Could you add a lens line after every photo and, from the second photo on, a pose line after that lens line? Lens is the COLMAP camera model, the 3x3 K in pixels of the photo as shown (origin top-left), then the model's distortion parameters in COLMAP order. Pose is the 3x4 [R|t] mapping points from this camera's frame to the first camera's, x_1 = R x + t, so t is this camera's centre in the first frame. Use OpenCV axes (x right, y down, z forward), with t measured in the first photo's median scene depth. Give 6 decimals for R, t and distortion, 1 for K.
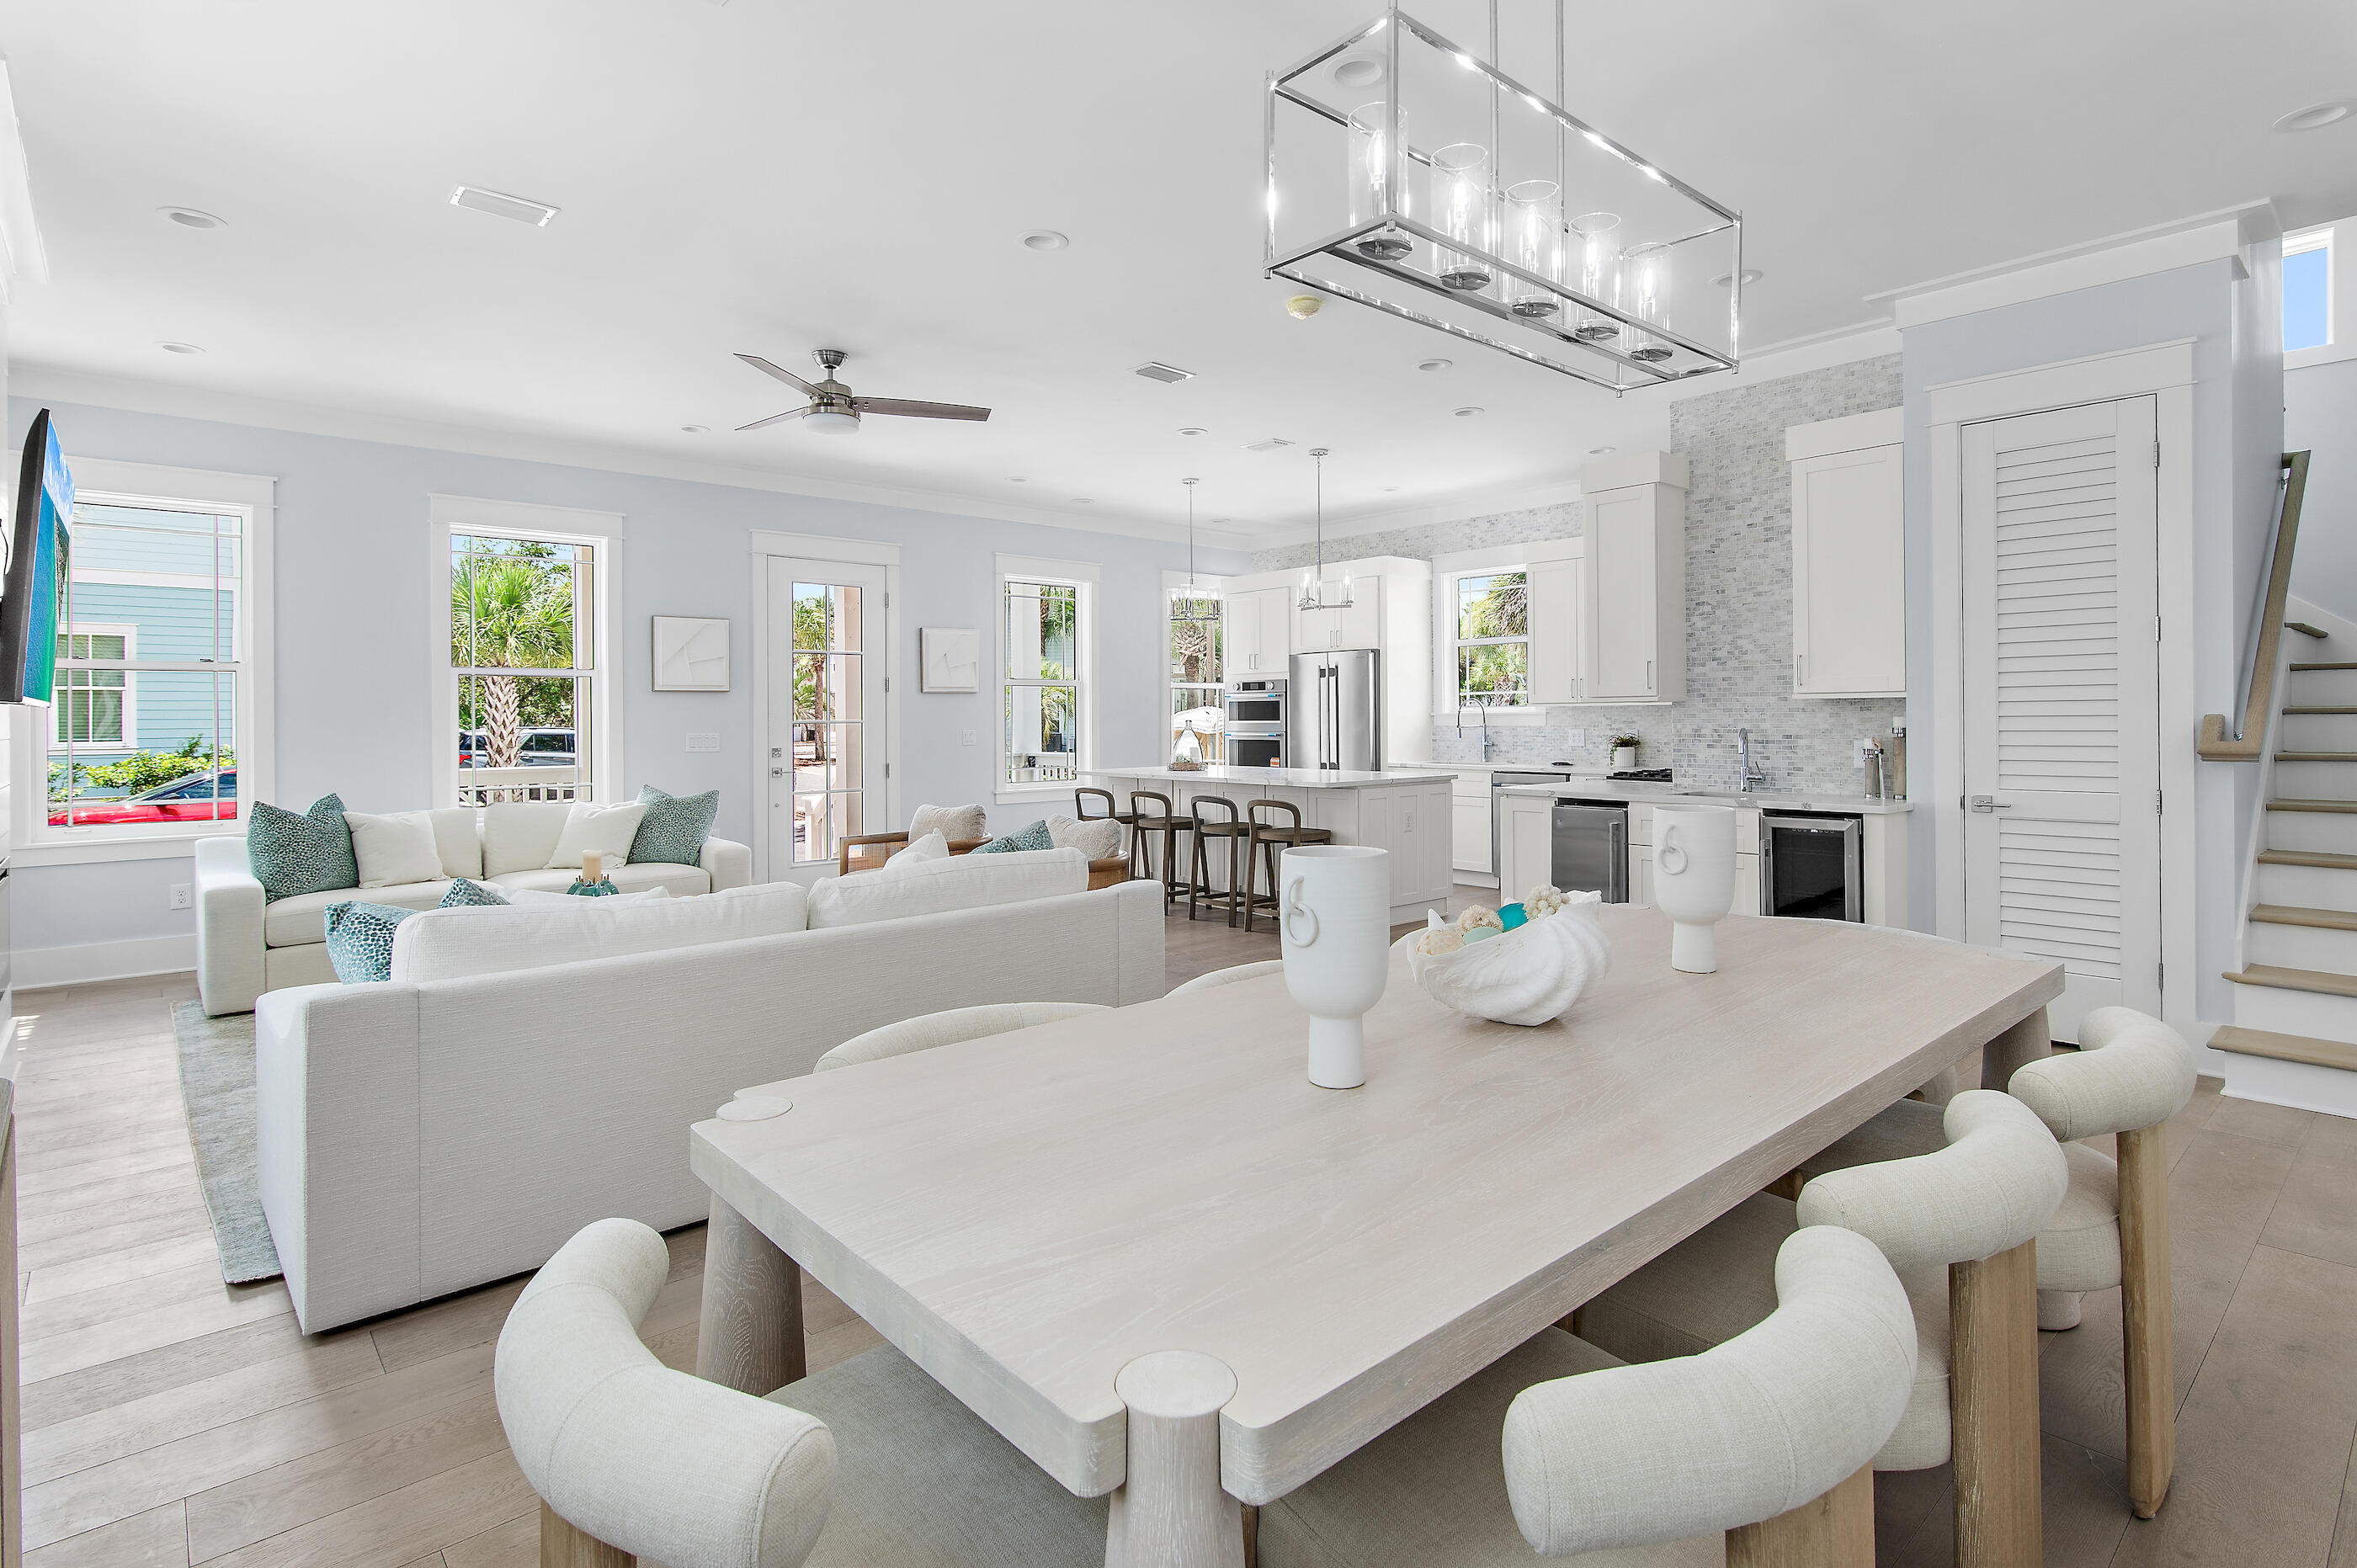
lens RADIAL K [[1173.6, 0, 1178.9], [0, 1173.6, 720.3], [0, 0, 1]] dist [0.000196, 0.000208]
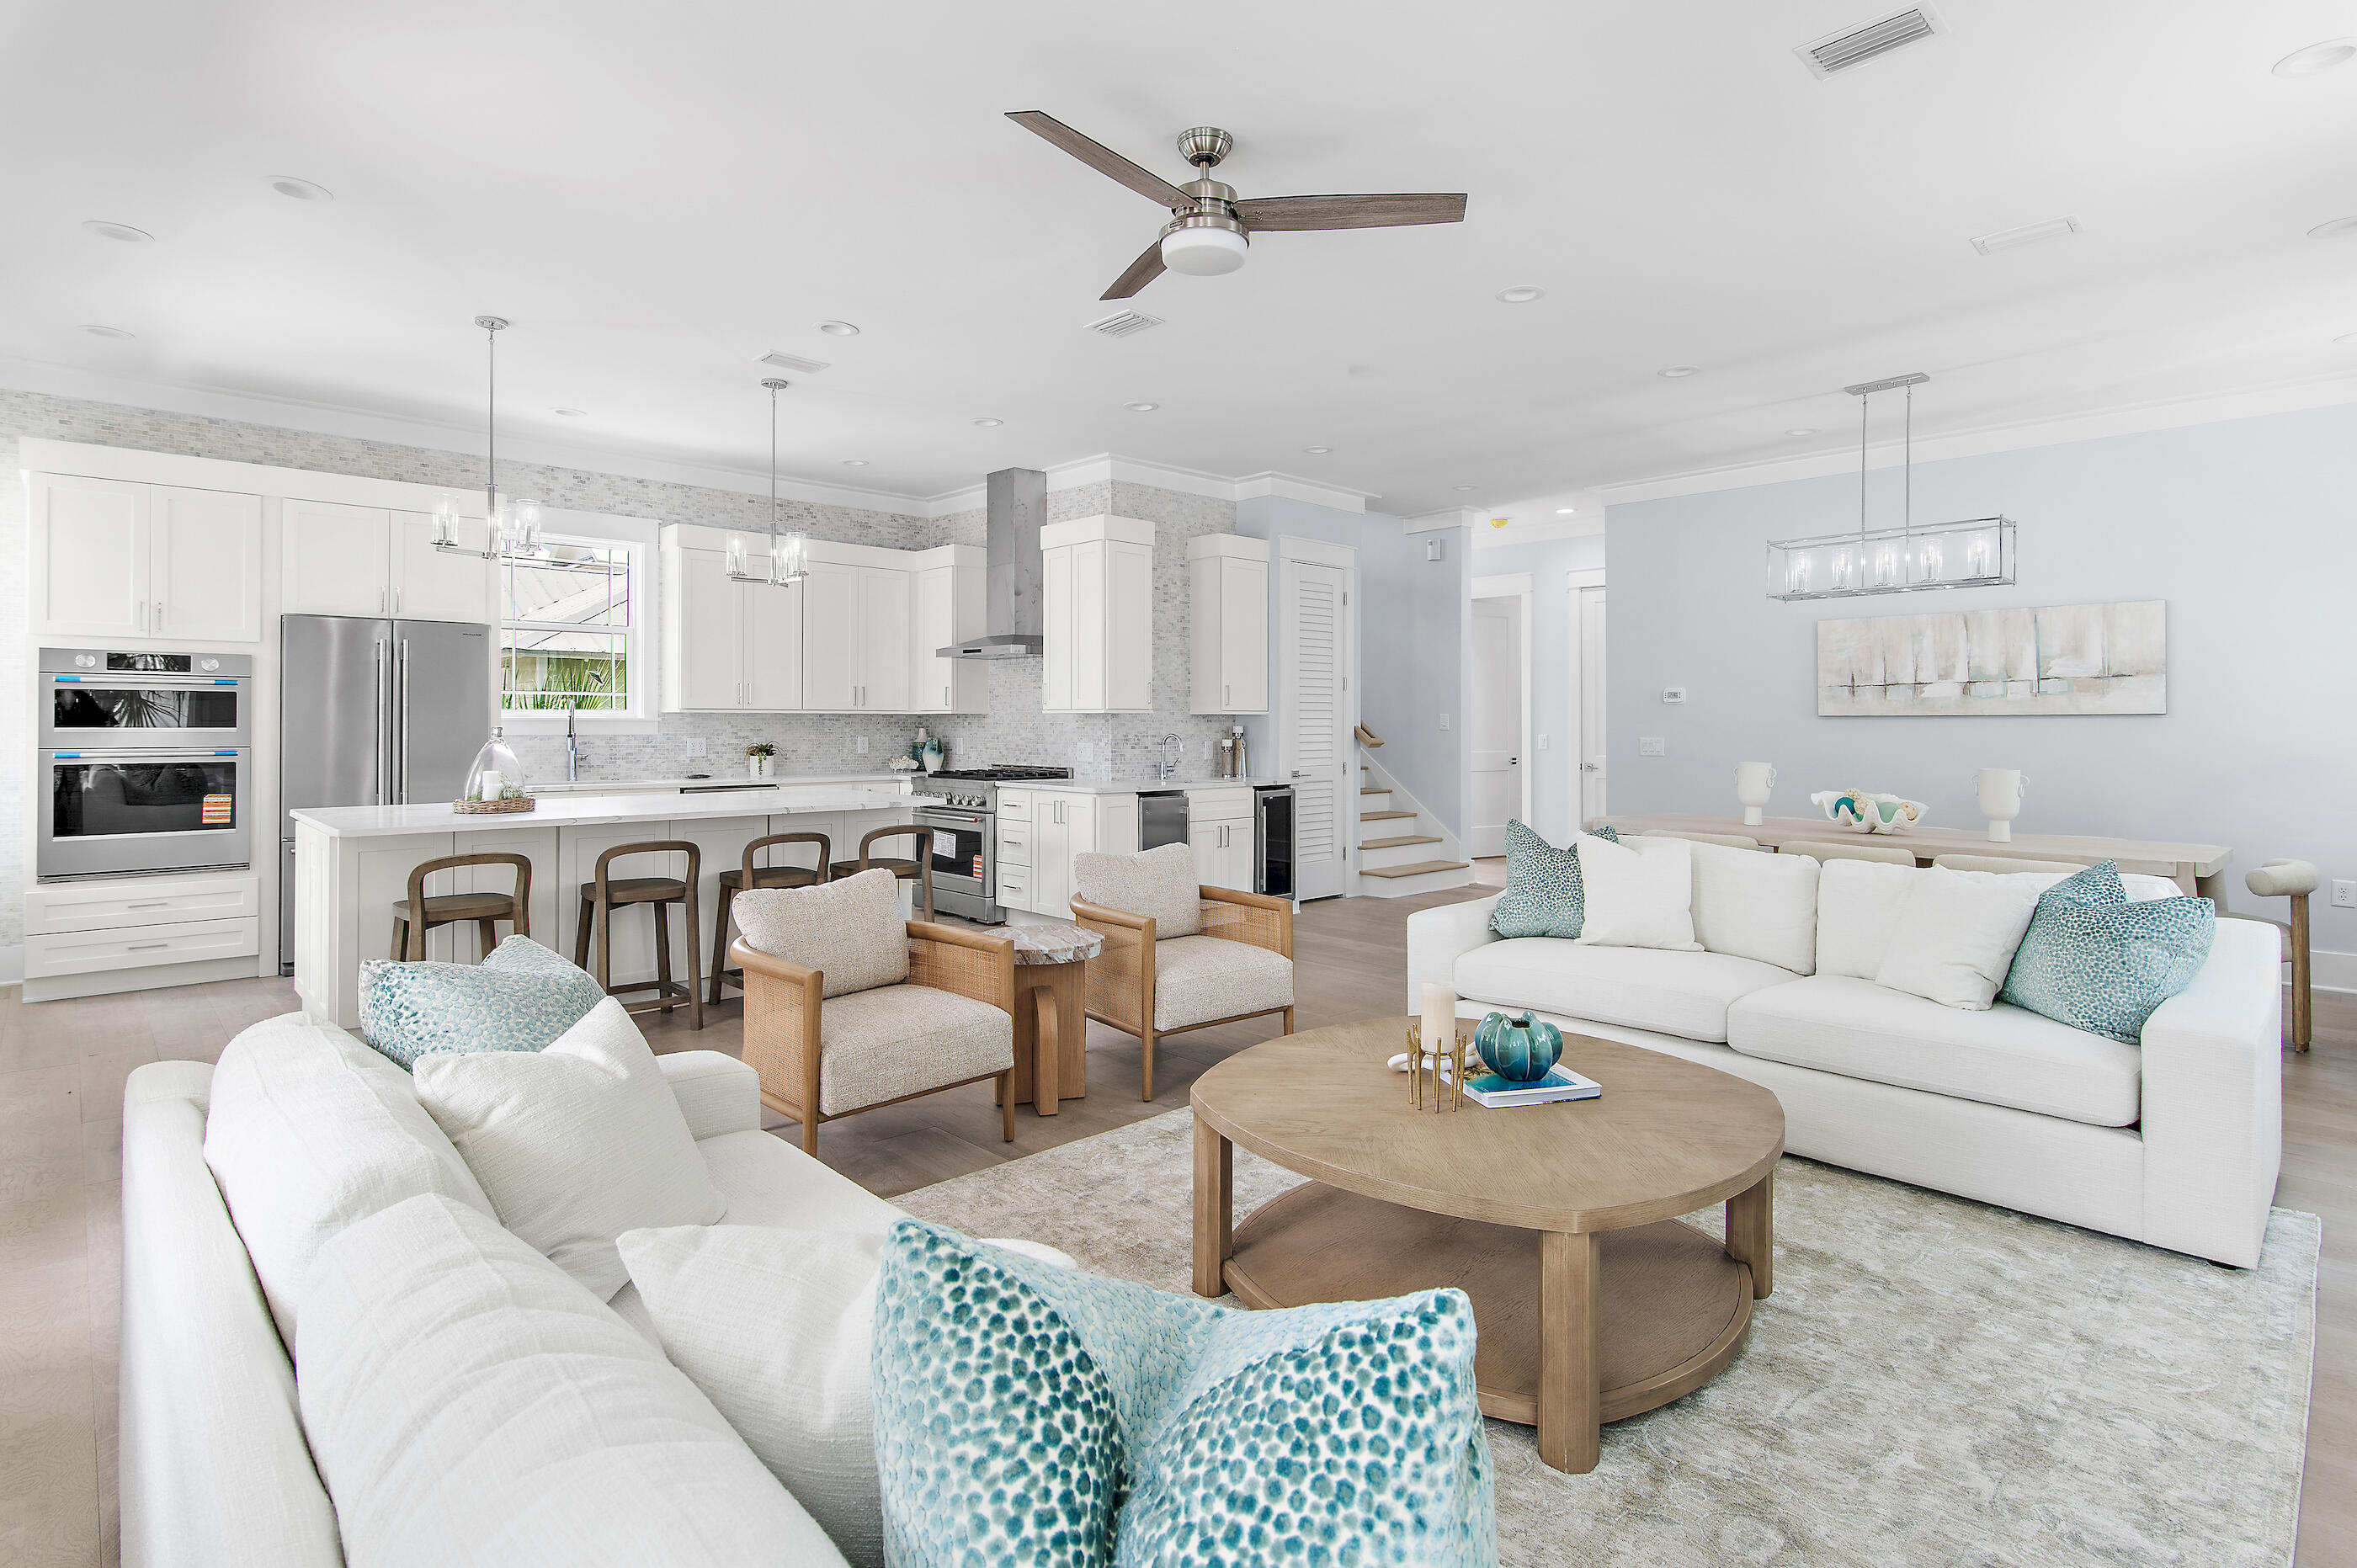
lens RADIAL K [[1161.0, 0, 1190.6], [0, 1161.0, 721.6], [0, 0, 1]] dist [-0.000975, -0.000421]
pose [[-0.046151, 0.006918, 0.998911, -0.856834], [-0.000621, 0.999976, -0.006954, 0.001637], [-0.998934, -0.000942, -0.046146, 0.988804]]
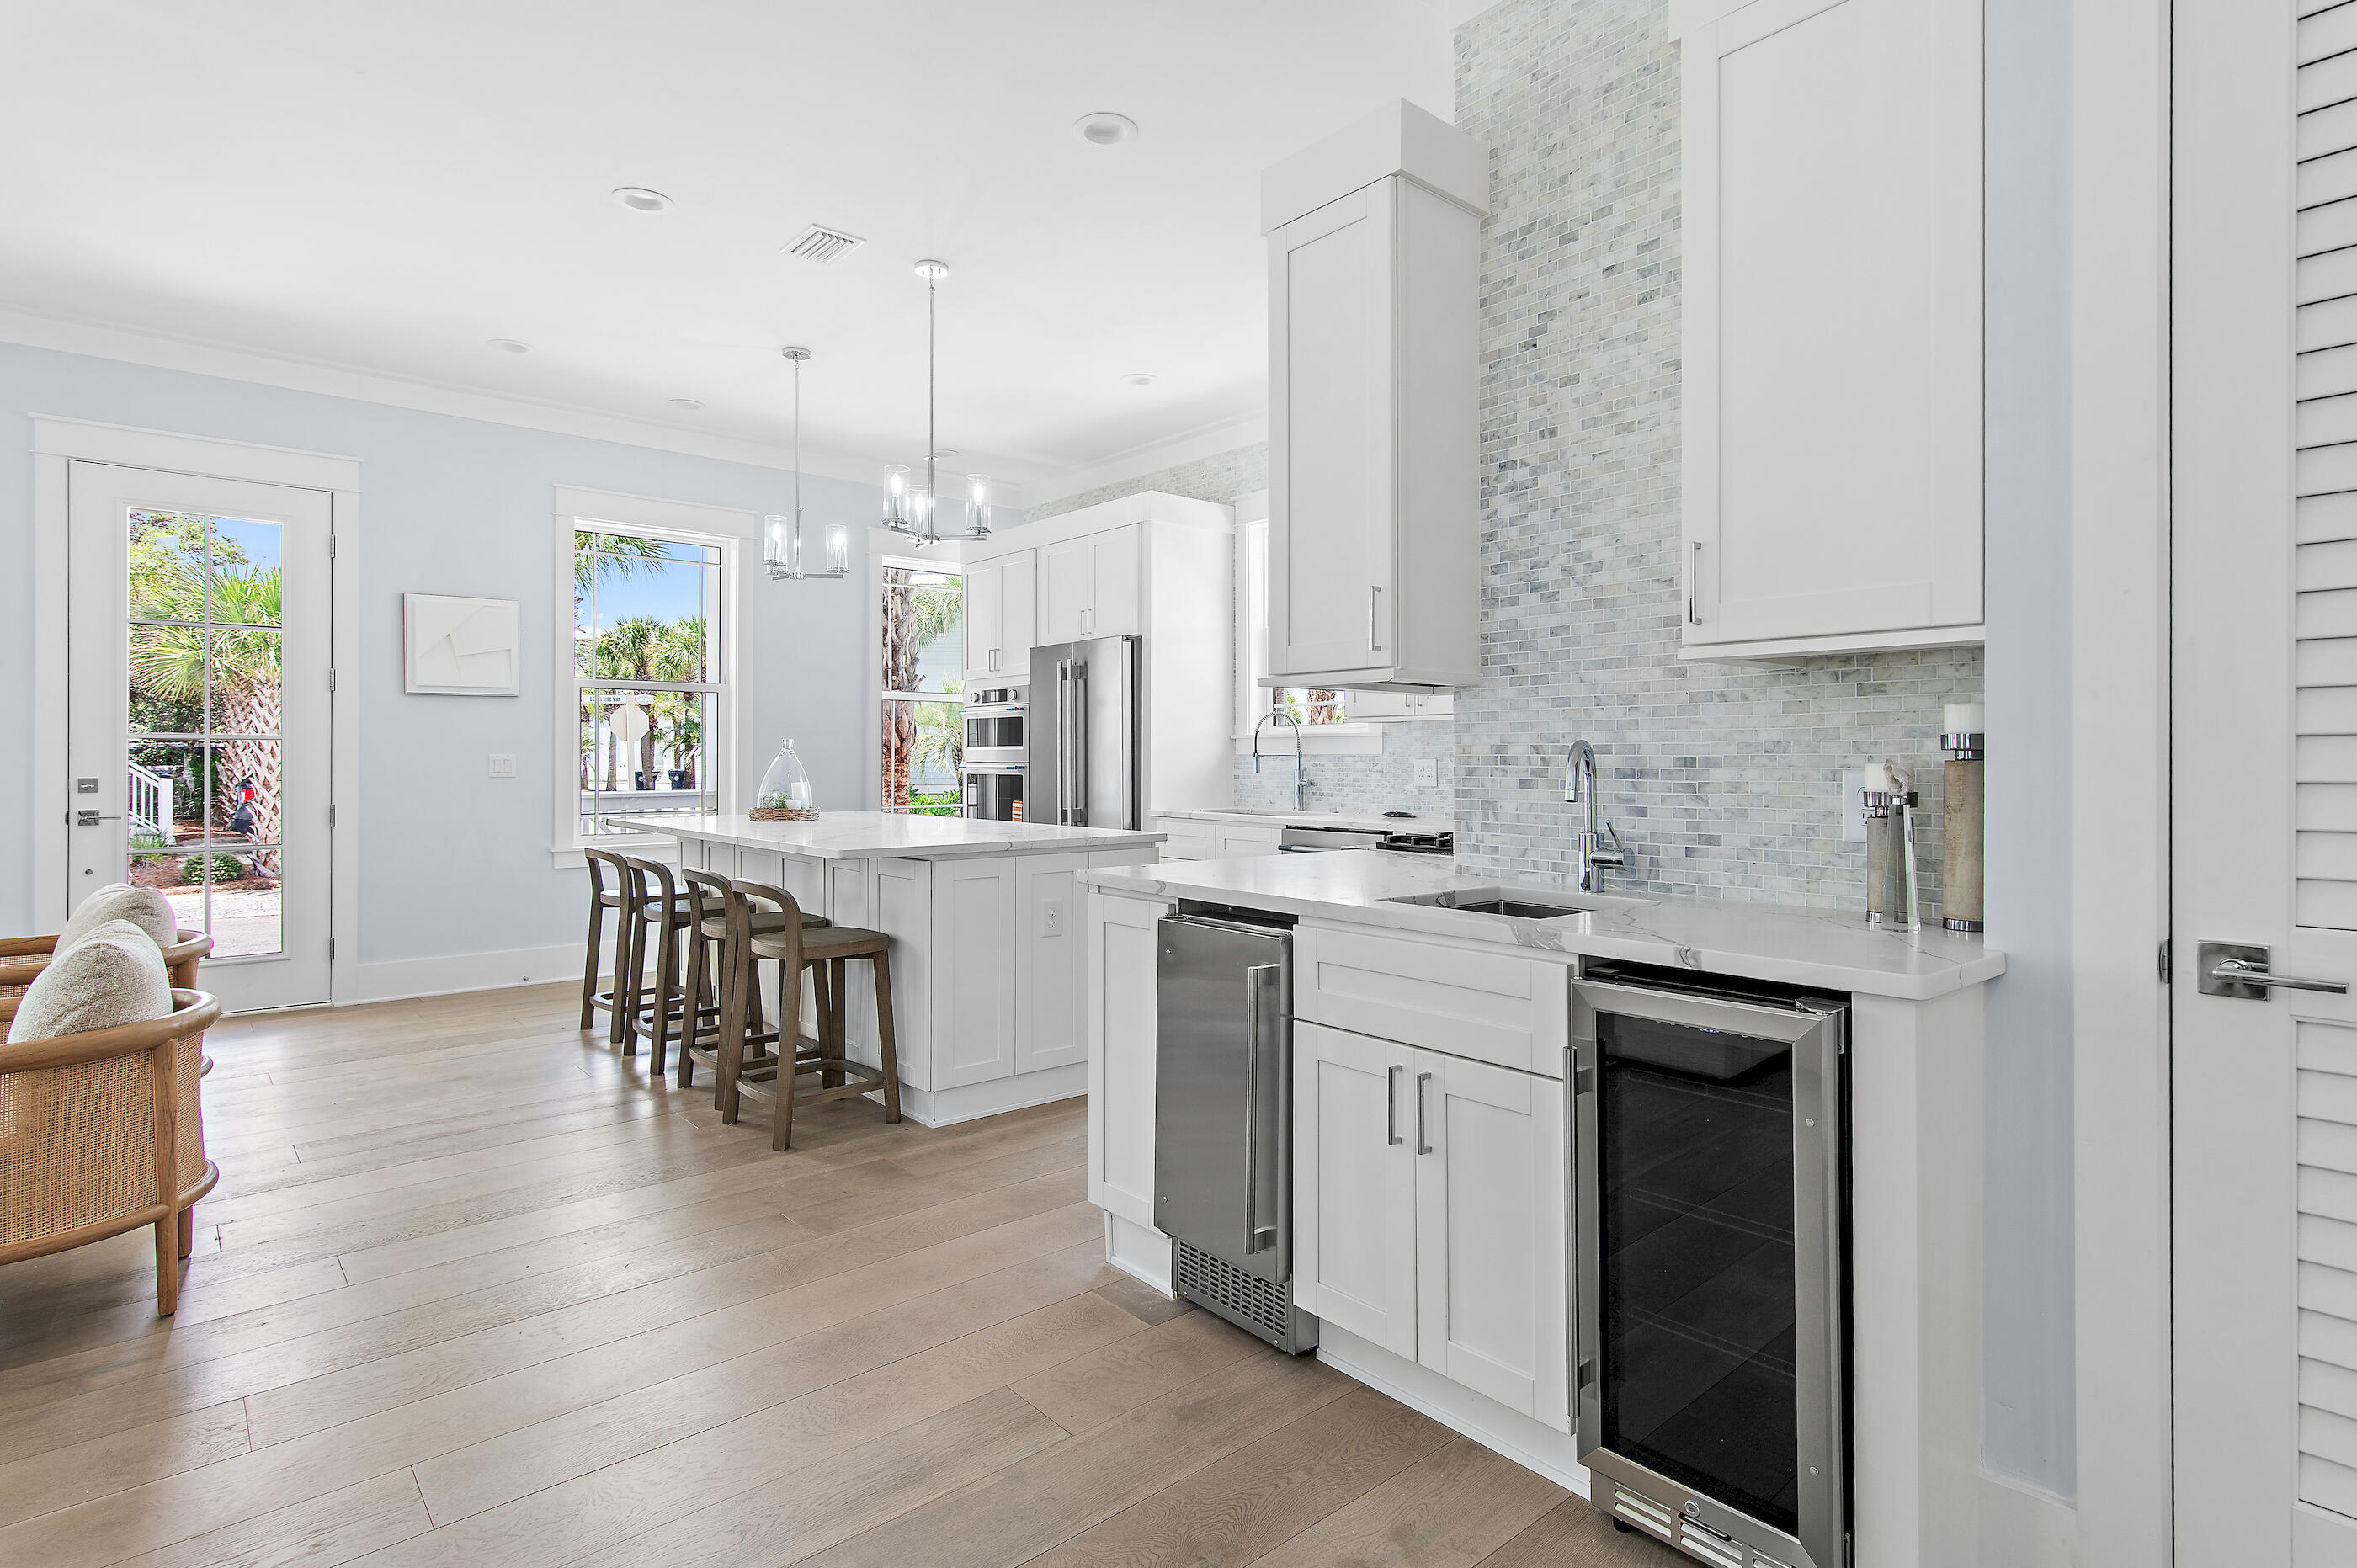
lens RADIAL K [[1194.8, 0, 1188.4], [0, 1194.8, 760.2], [0, 0, 1]] dist [0.004532, -0.000224]
pose [[0.999931, 0.007747, -0.008880, 0.326543], [-0.007754, 0.999970, -0.000748, 0.014228], [0.008874, 0.000817, 0.999960, 0.542137]]
